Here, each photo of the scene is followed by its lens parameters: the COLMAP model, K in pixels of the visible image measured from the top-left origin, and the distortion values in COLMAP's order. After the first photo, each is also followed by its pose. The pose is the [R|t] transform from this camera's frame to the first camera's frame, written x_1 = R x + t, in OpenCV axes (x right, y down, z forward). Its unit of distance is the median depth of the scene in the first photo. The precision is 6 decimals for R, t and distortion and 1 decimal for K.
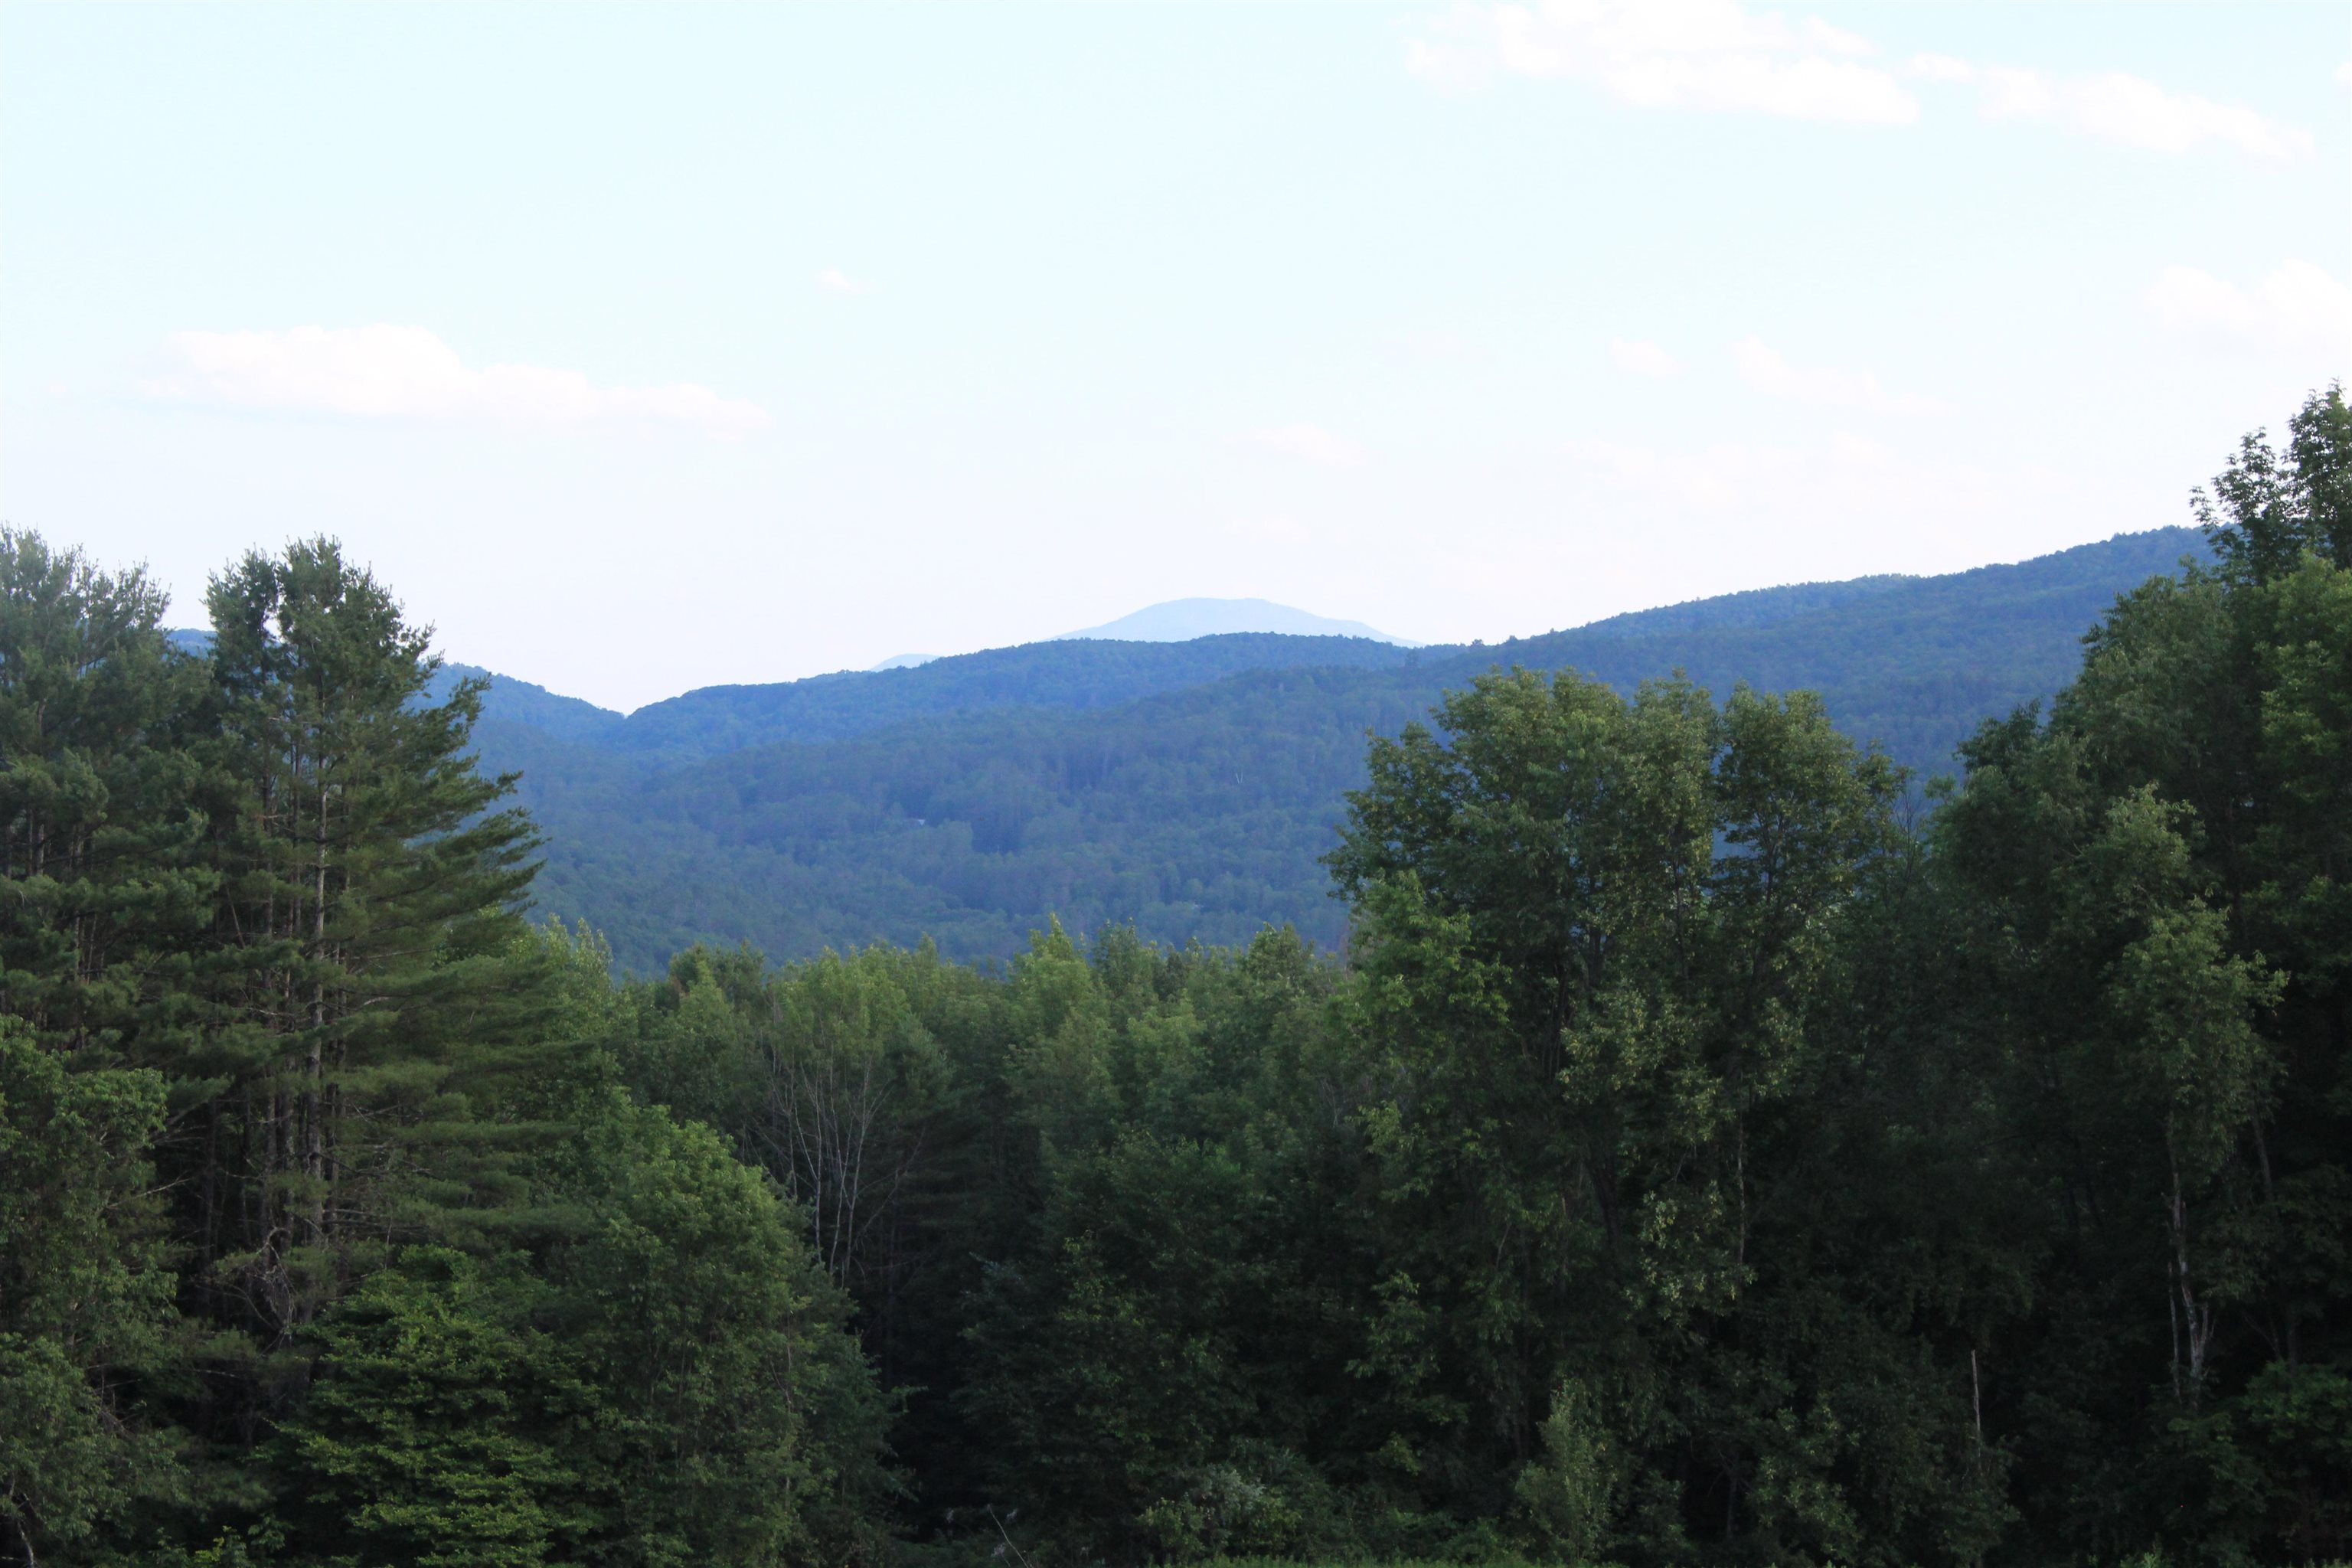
lens RADIAL K [[5650.2, 0, 1172.0], [0, 5650.2, 766.7], [0, 0, 1]] dist [0.133525, 0.000000]
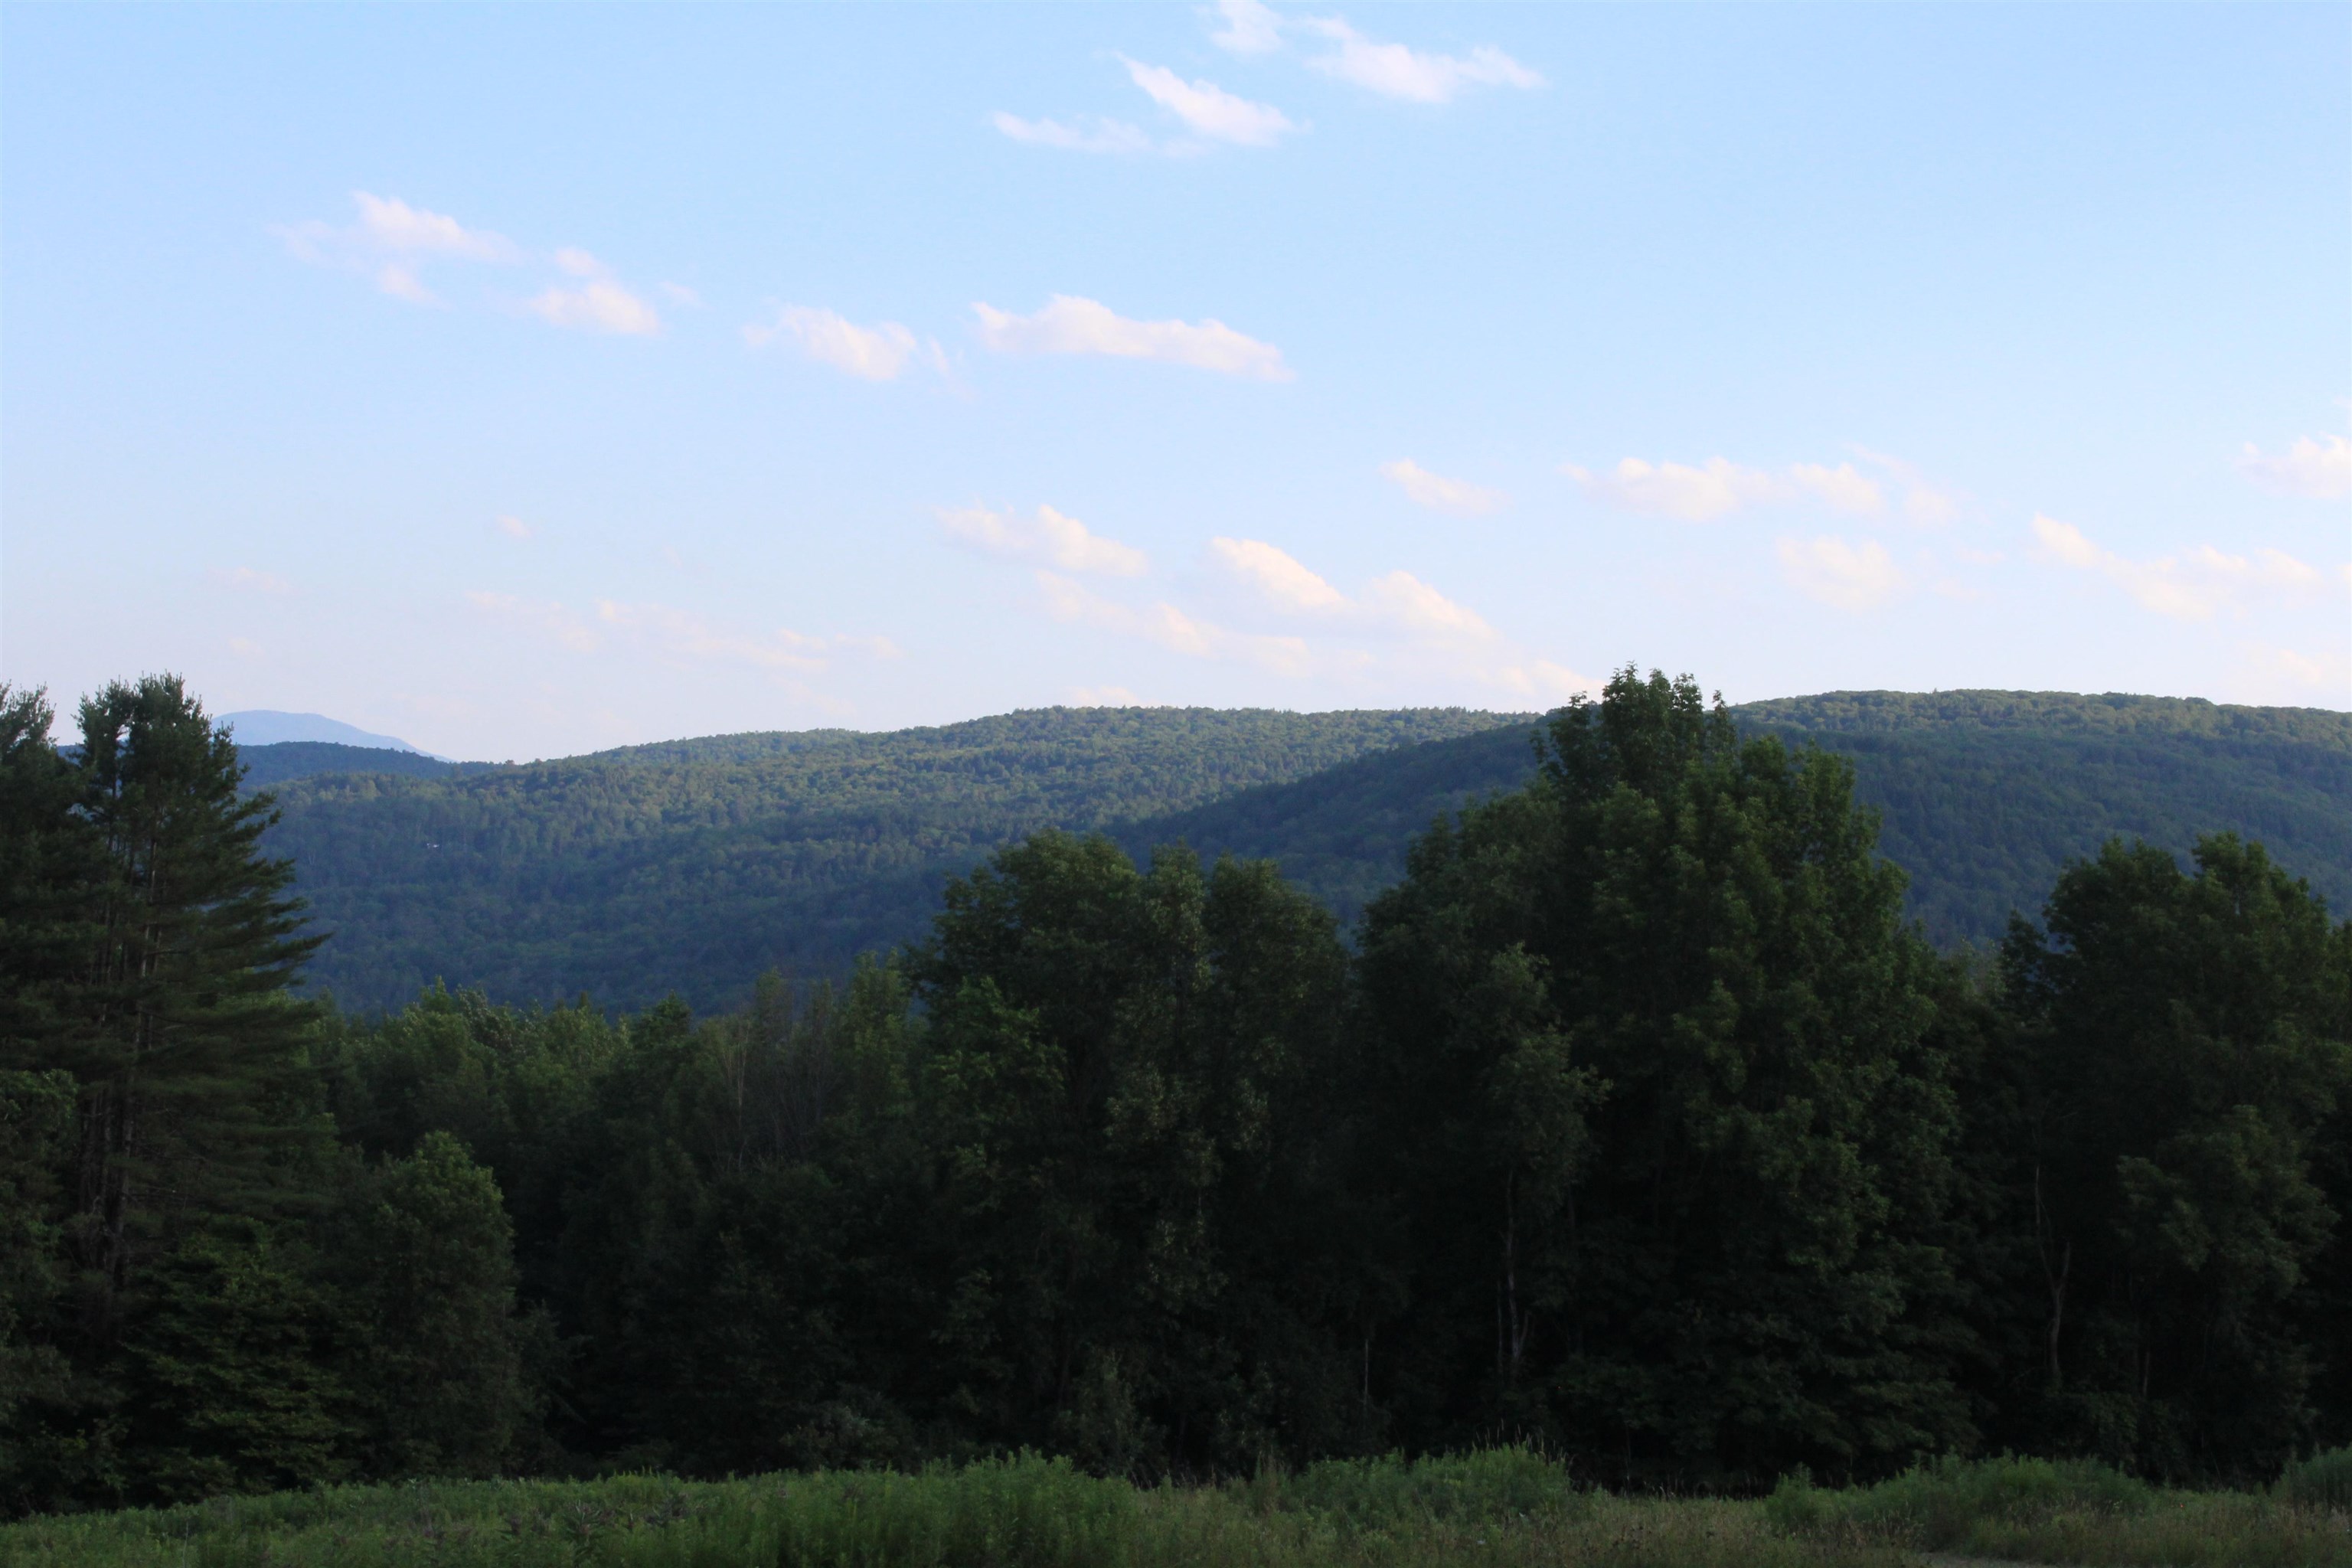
lens RADIAL K [[4552.3, 0, 1110.1], [0, 4552.3, 781.2], [0, 0, 1]] dist [0.059017, 0.000000]
pose [[0.978541, 0.062699, 0.196281, -0.150327], [-0.058863, 0.997945, -0.025318, -0.002166], [-0.197465, 0.013221, 0.980221, -0.091326]]
